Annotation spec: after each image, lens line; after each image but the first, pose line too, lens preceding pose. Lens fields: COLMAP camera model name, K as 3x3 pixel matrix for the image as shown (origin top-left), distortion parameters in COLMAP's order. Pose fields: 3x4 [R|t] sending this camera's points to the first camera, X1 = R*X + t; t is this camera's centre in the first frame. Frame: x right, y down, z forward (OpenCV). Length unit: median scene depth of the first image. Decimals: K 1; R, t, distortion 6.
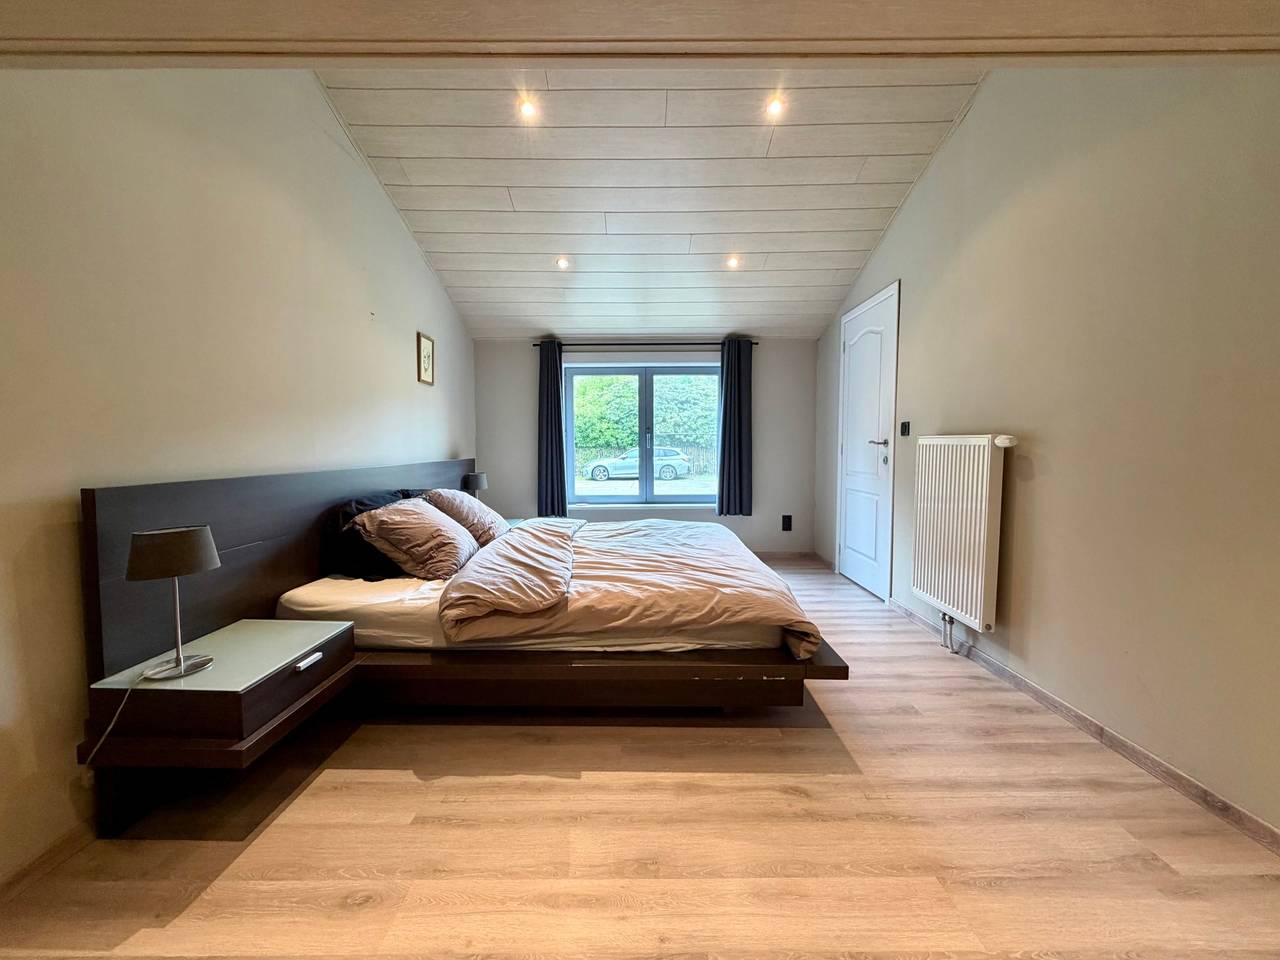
lens RADIAL K [[510.8, 0, 636.4], [0, 510.8, 479.2], [0, 0, 1]] dist [-0.000514, 0.000278]
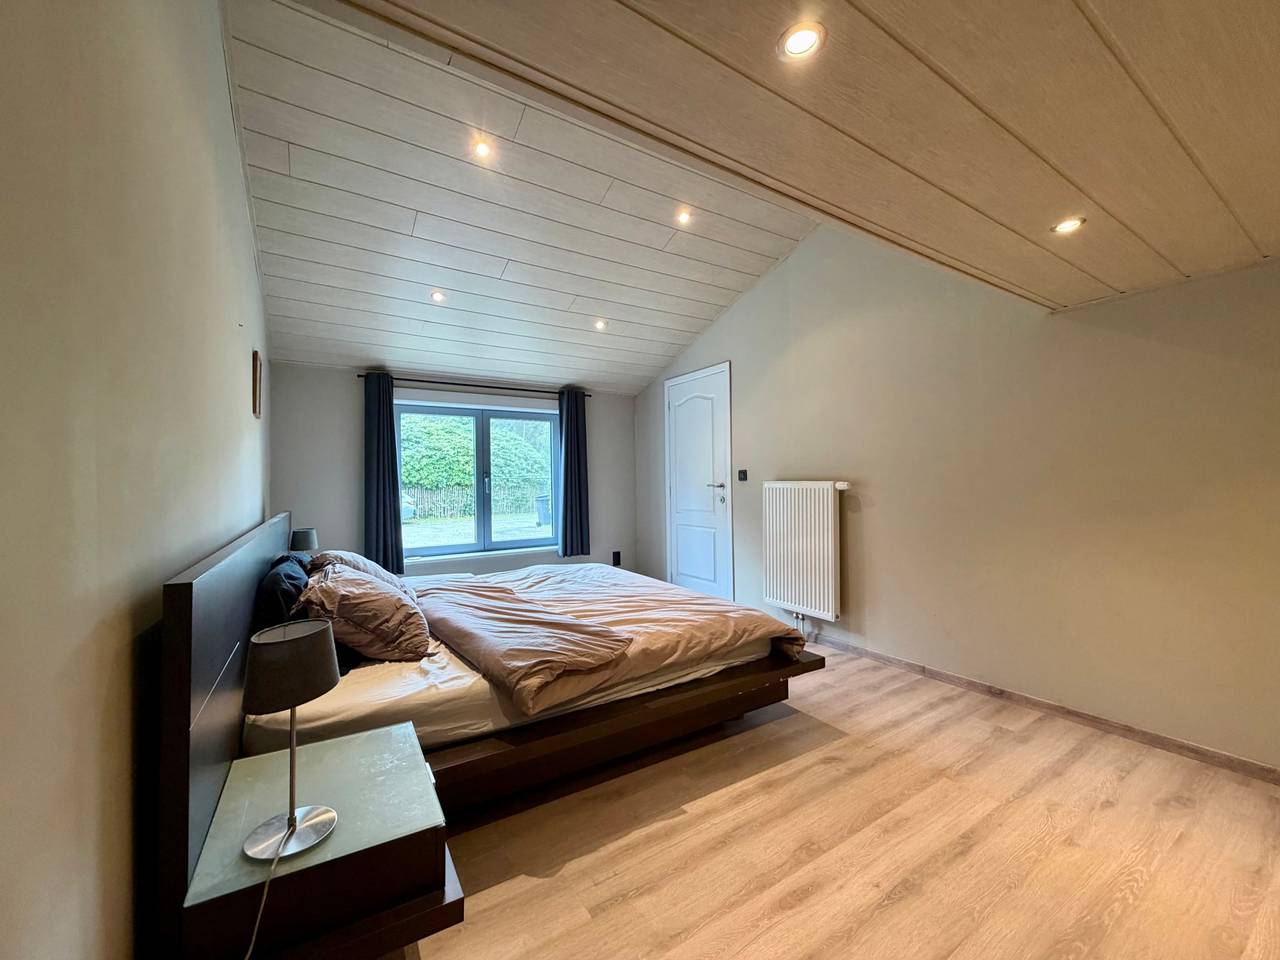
lens RADIAL K [[510.8, 0, 636.4], [0, 510.8, 479.2], [0, 0, 1]] dist [-0.000514, 0.000278]
pose [[0.841543, -0.004720, 0.540170, -0.579103], [0.046439, 0.996892, -0.063638, -0.027993], [-0.538191, 0.078639, 0.839146, 0.089037]]
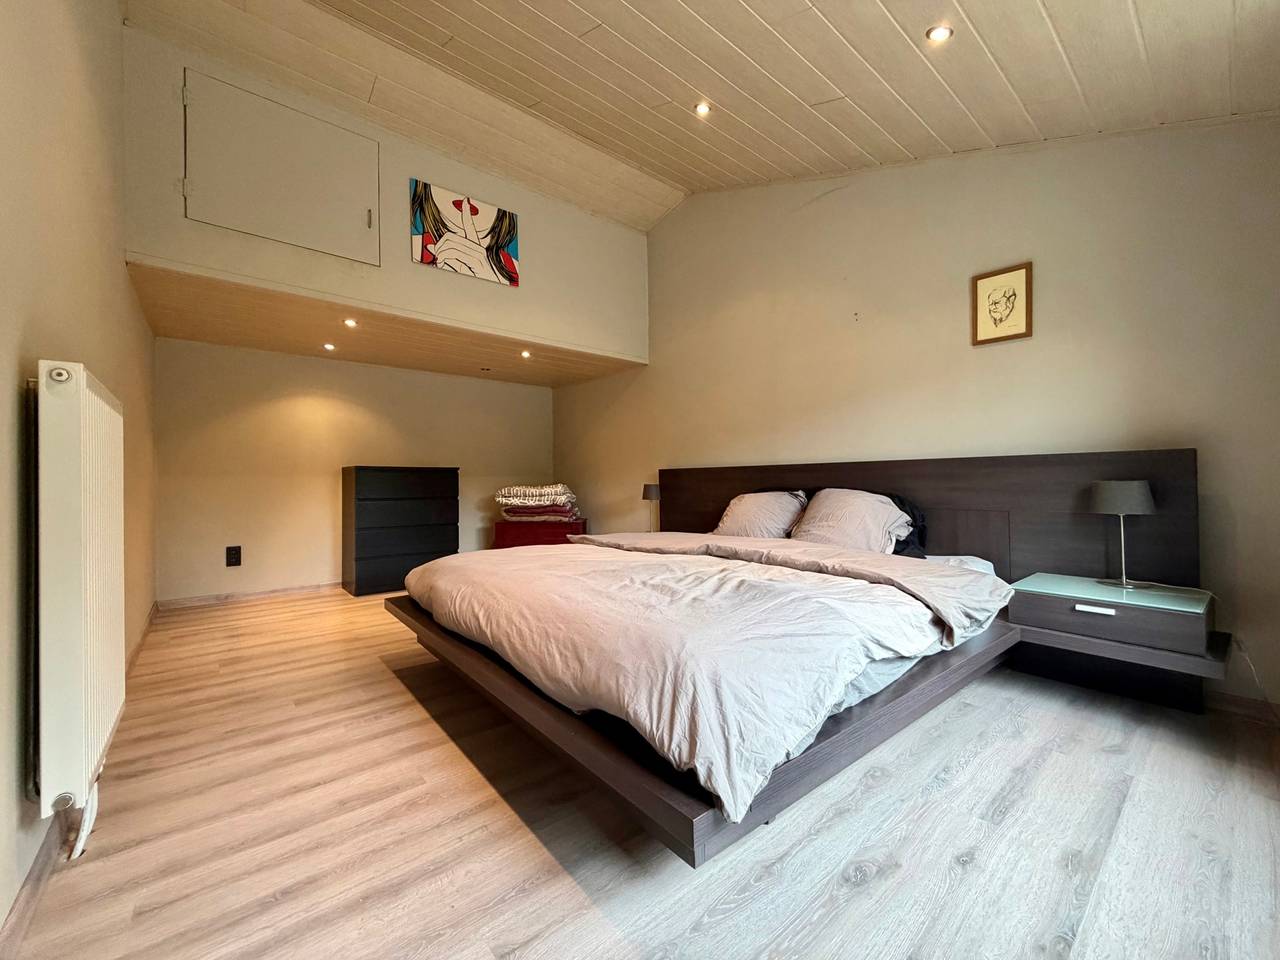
lens RADIAL K [[510.8, 0, 636.4], [0, 510.8, 479.2], [0, 0, 1]] dist [-0.000514, 0.000278]
pose [[-0.767334, 0.001406, -0.641247, 0.635976], [-0.032688, 0.998612, 0.041304, -0.035323], [0.640415, 0.052655, -0.766222, 2.026612]]
